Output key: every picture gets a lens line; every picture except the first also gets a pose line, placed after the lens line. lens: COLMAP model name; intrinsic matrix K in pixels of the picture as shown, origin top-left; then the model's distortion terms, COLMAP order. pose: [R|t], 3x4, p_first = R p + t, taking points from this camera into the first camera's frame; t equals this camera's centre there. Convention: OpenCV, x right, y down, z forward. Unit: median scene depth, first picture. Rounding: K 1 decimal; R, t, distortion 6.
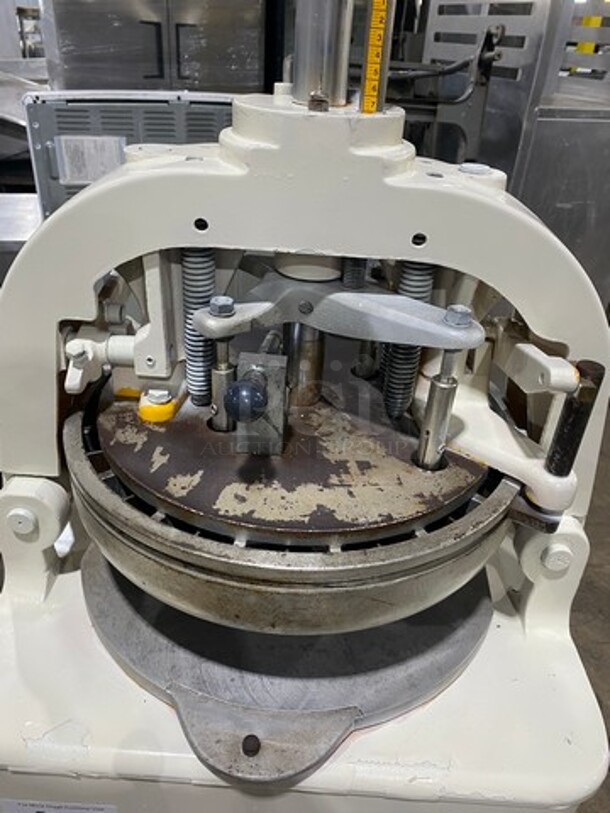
lens RADIAL K [[643.5, 0, 305.0], [0, 643.5, 406.5], [0, 0, 1]] dist [0.020498, -0.004071]
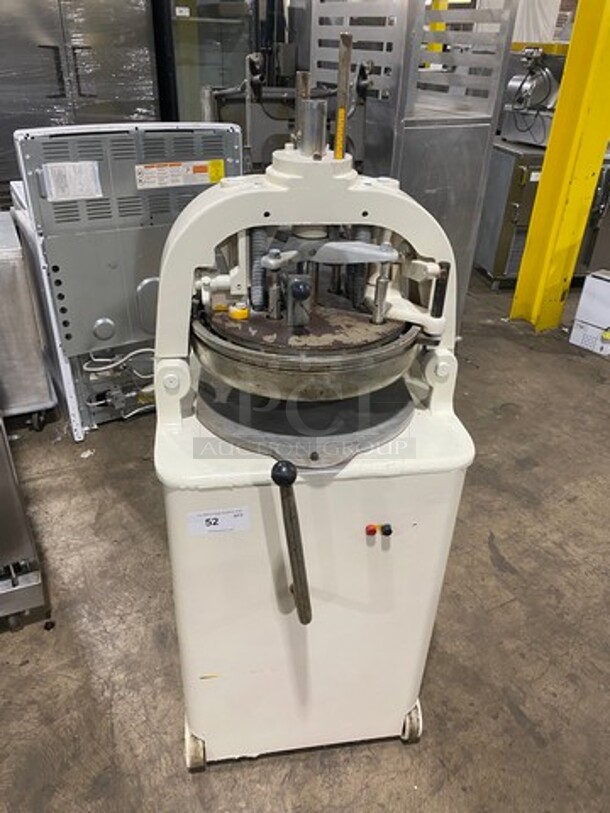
lens RADIAL K [[625.2, 0, 309.7], [0, 625.2, 410.7], [0, 0, 1]] dist [0.068491, -0.064715]
pose [[0.981157, -0.121897, 0.149907, -0.349958], [0.119561, 0.992524, 0.024527, 0.283279], [-0.151776, -0.006142, 0.988396, -0.935999]]
